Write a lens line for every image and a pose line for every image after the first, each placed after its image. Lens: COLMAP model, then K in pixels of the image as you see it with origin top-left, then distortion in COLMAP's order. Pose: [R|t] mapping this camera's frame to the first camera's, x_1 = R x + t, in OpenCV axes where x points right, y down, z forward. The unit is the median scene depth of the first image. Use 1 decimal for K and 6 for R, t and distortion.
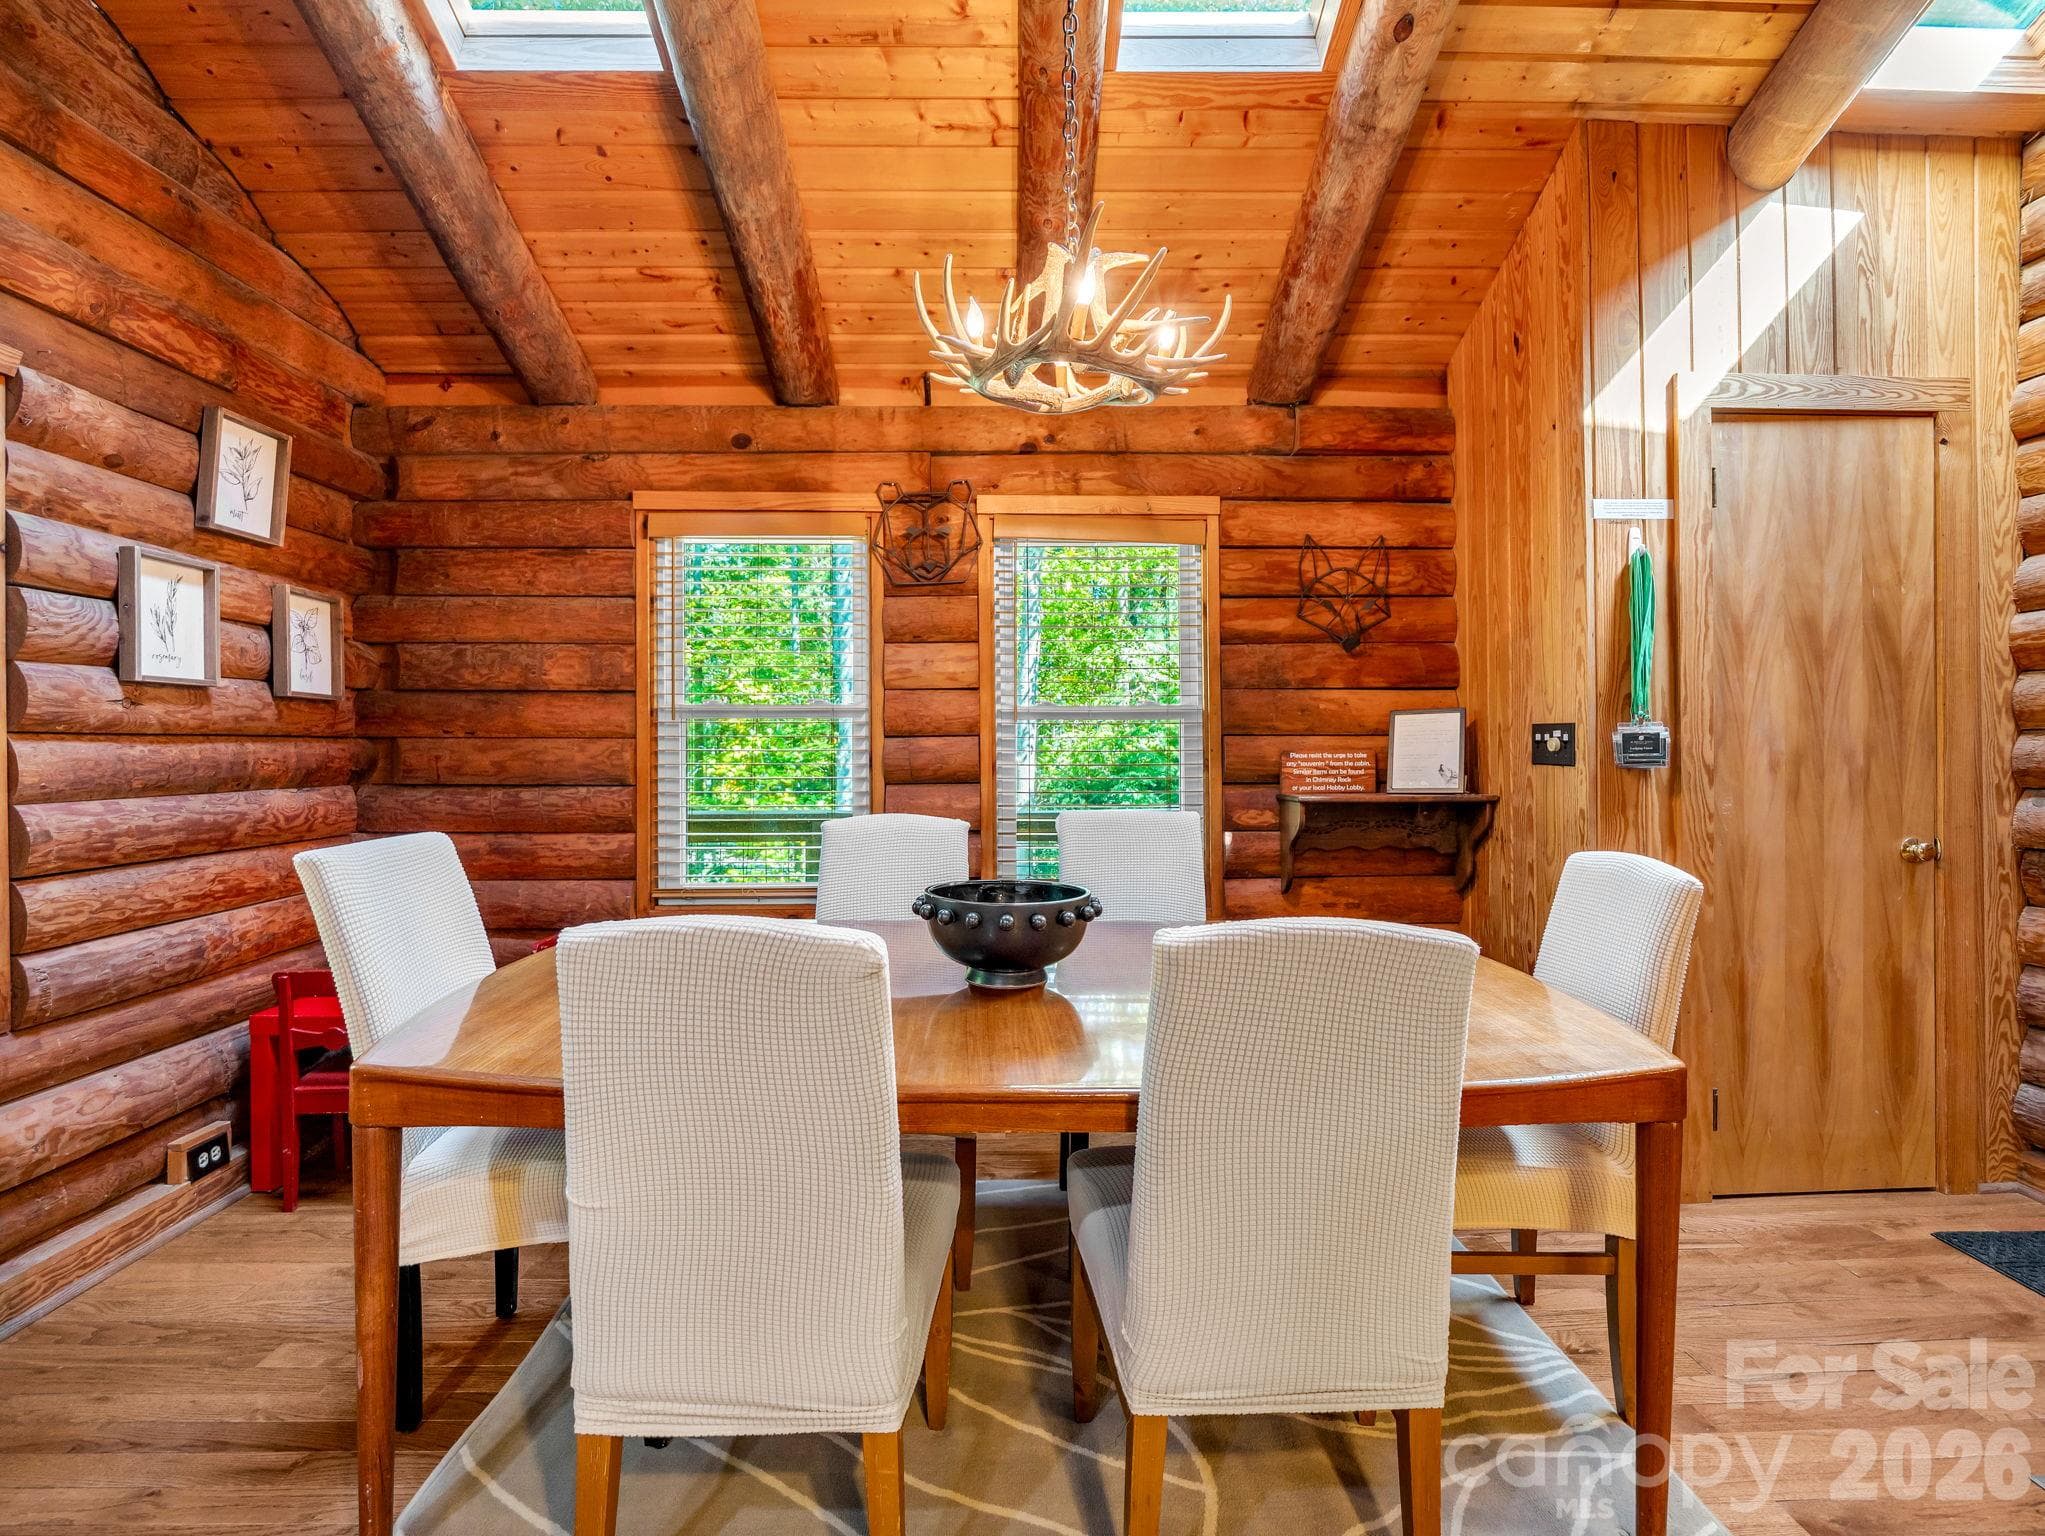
lens RADIAL K [[1005.7, 0, 1051.4], [0, 1005.7, 749.0], [0, 0, 1]] dist [-0.011117, -0.000833]
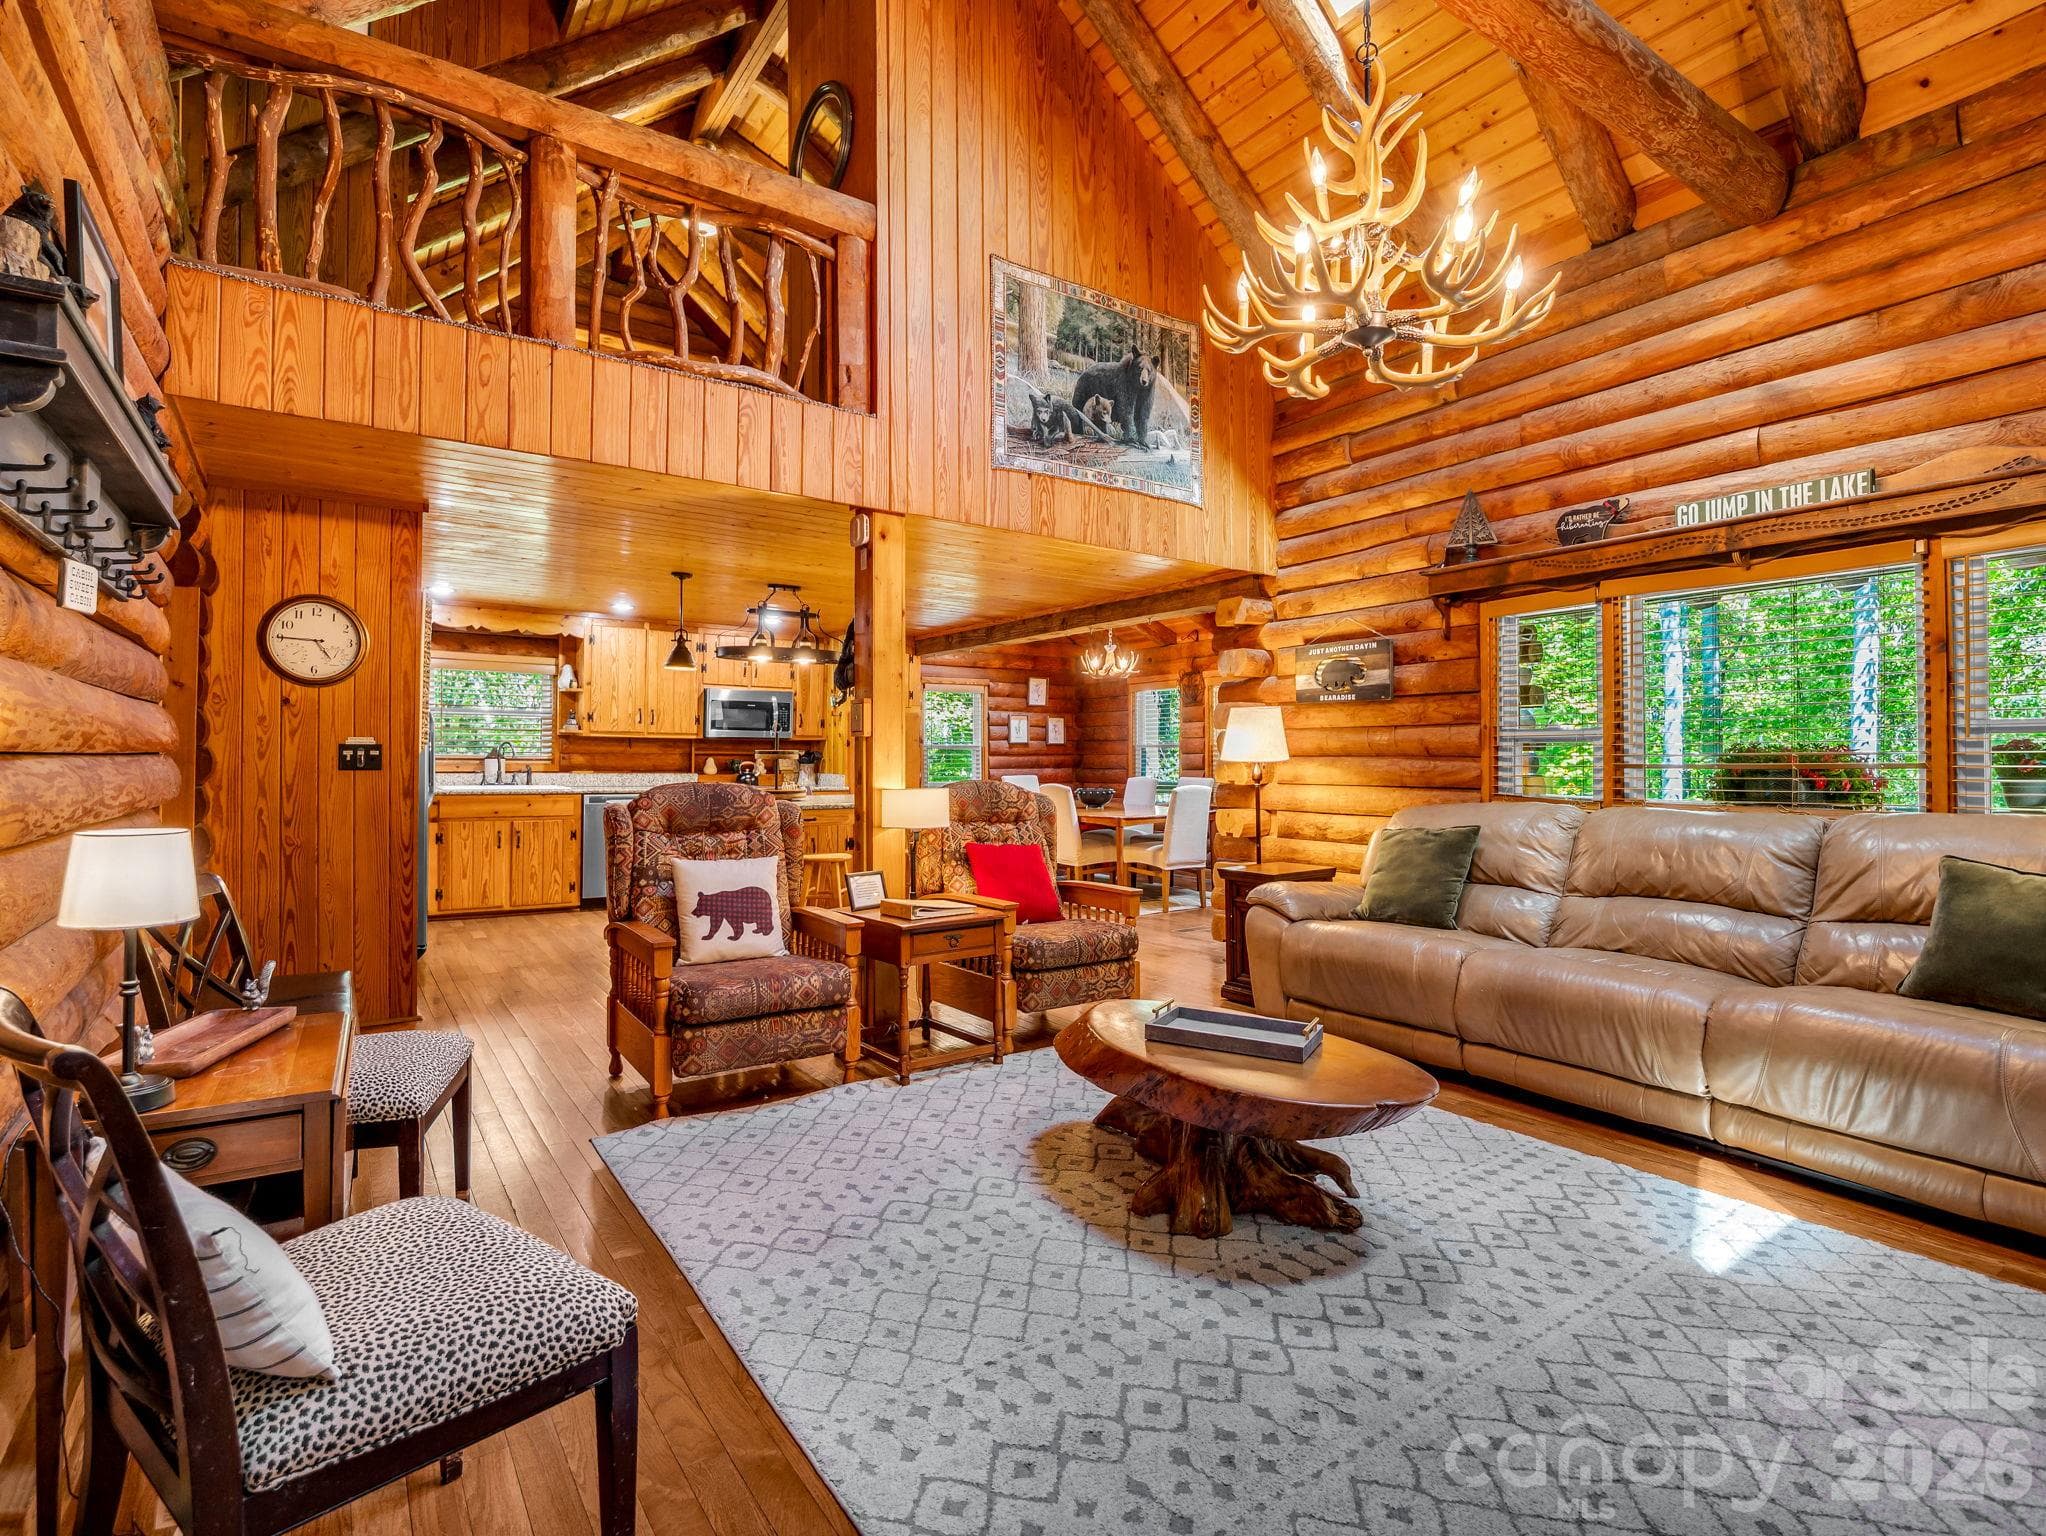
lens RADIAL K [[1006.2, 0, 1051.9], [0, 1006.2, 749.0], [0, 0, 1]] dist [-0.011117, -0.000833]
pose [[0.548057, -0.005421, -0.836424, 2.192312], [0.000830, 0.999982, -0.005937, -0.009823], [0.836441, 0.002559, 0.548051, -0.988303]]
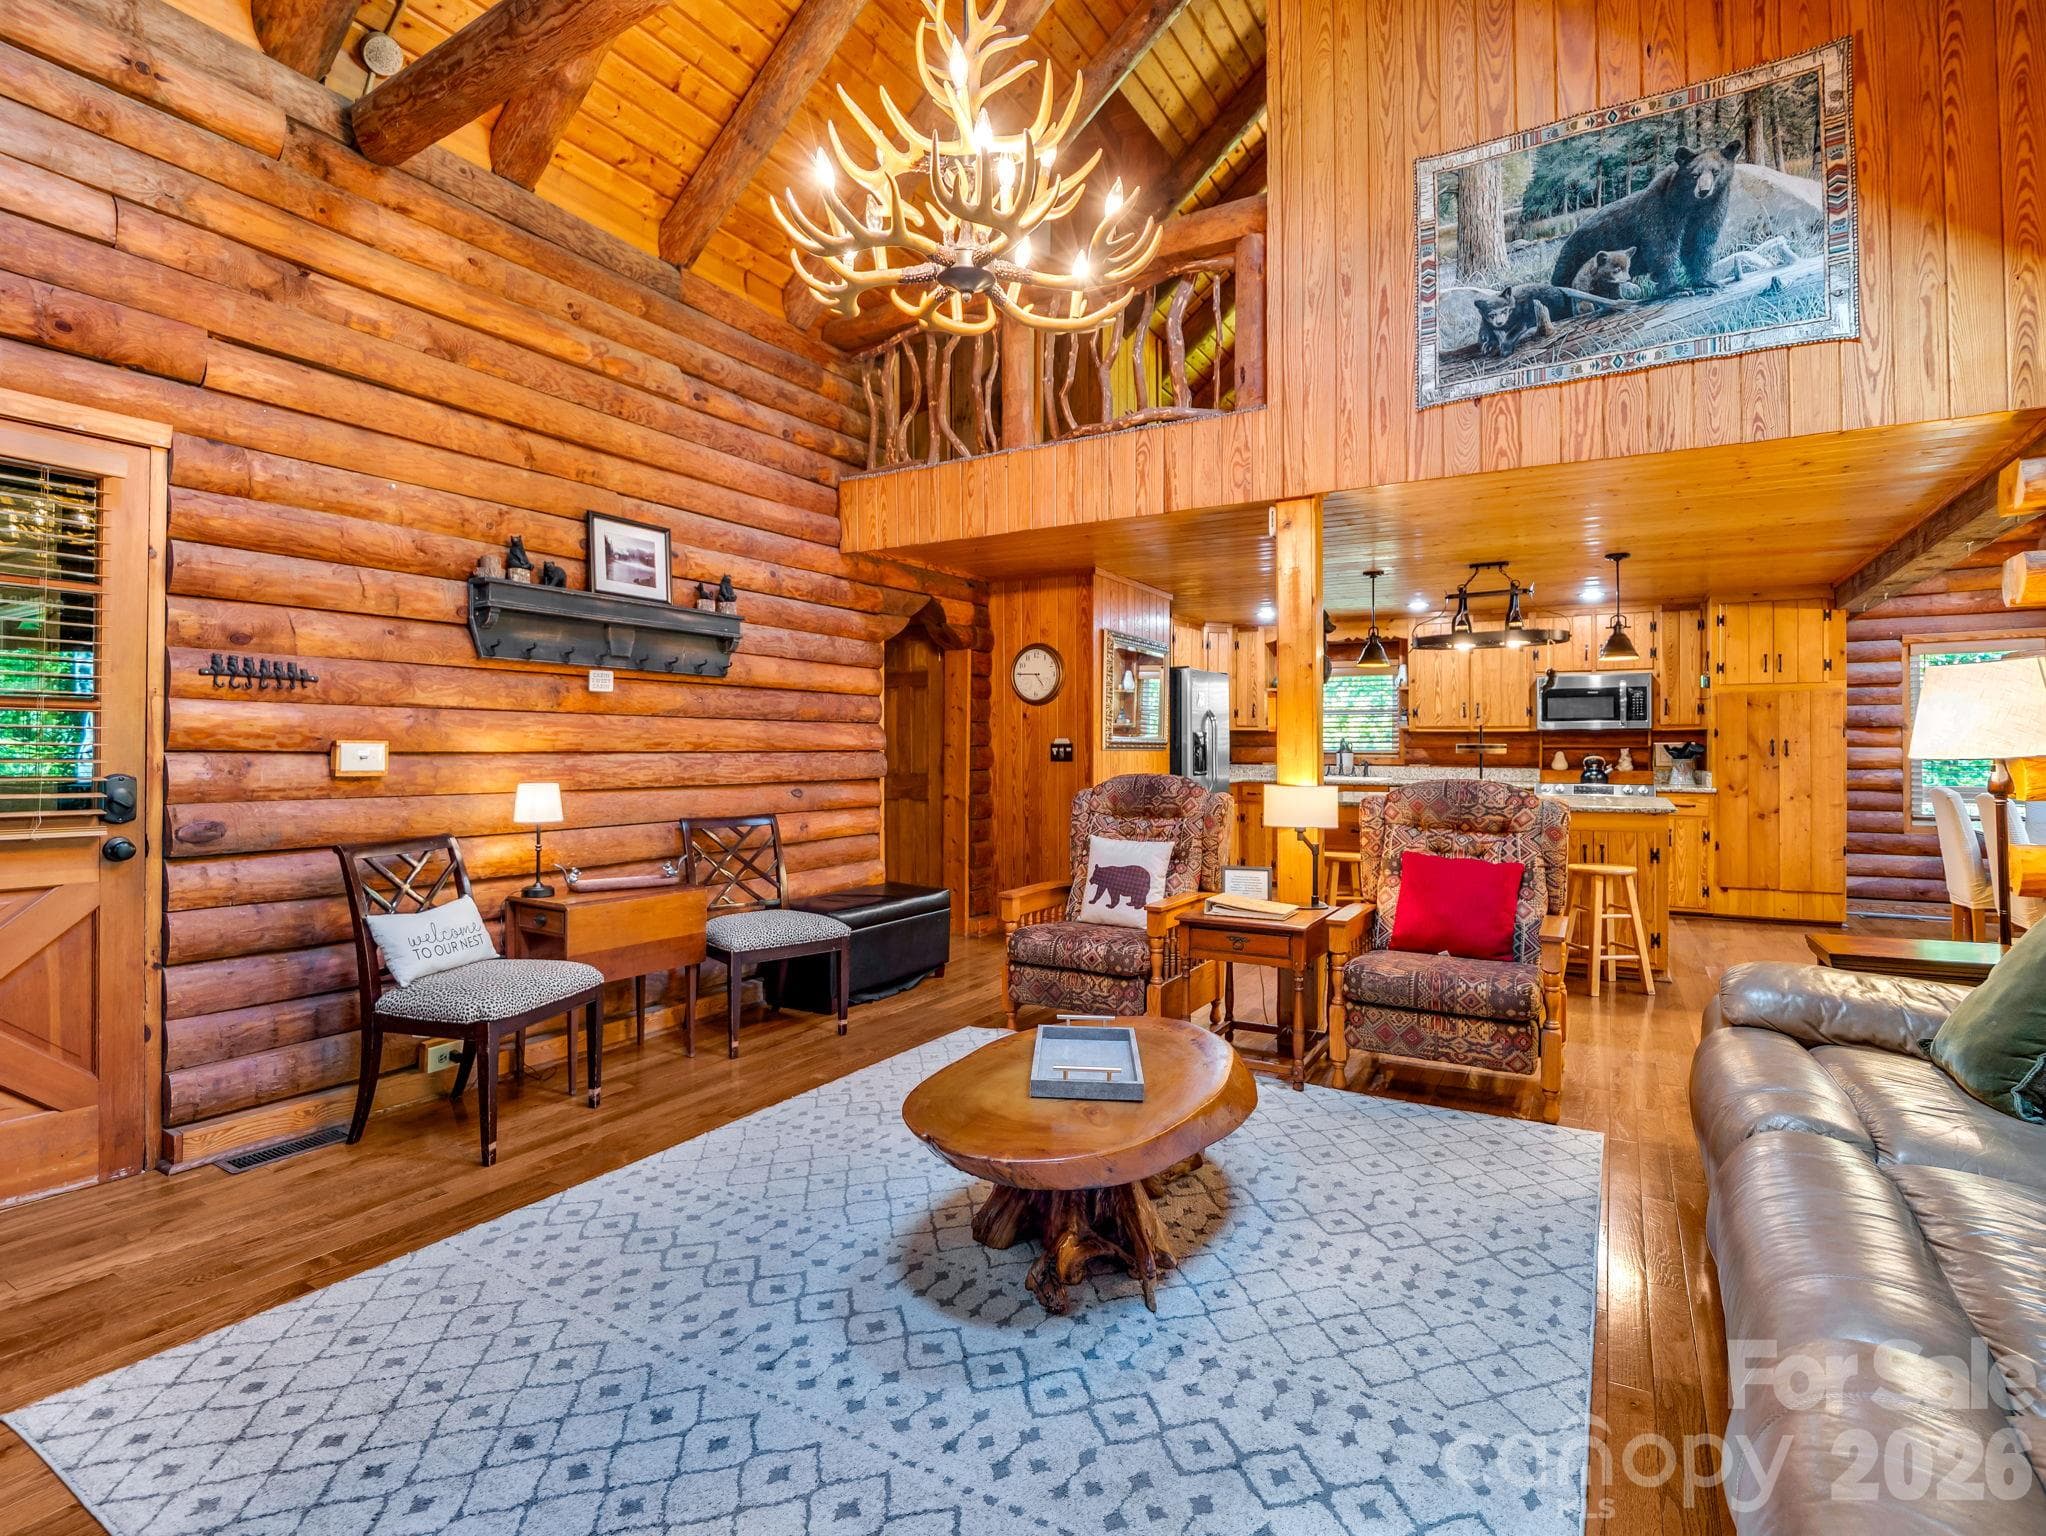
lens RADIAL K [[1005.7, 0, 1015.2], [0, 1005.7, 748.6], [0, 0, 1]] dist [-0.008086, -0.008943]
pose [[-0.548394, -0.000439, -0.836220, 2.230660], [0.005395, 0.999977, -0.004063, -0.007879], [0.836203, -0.006739, -0.548379, -0.036695]]
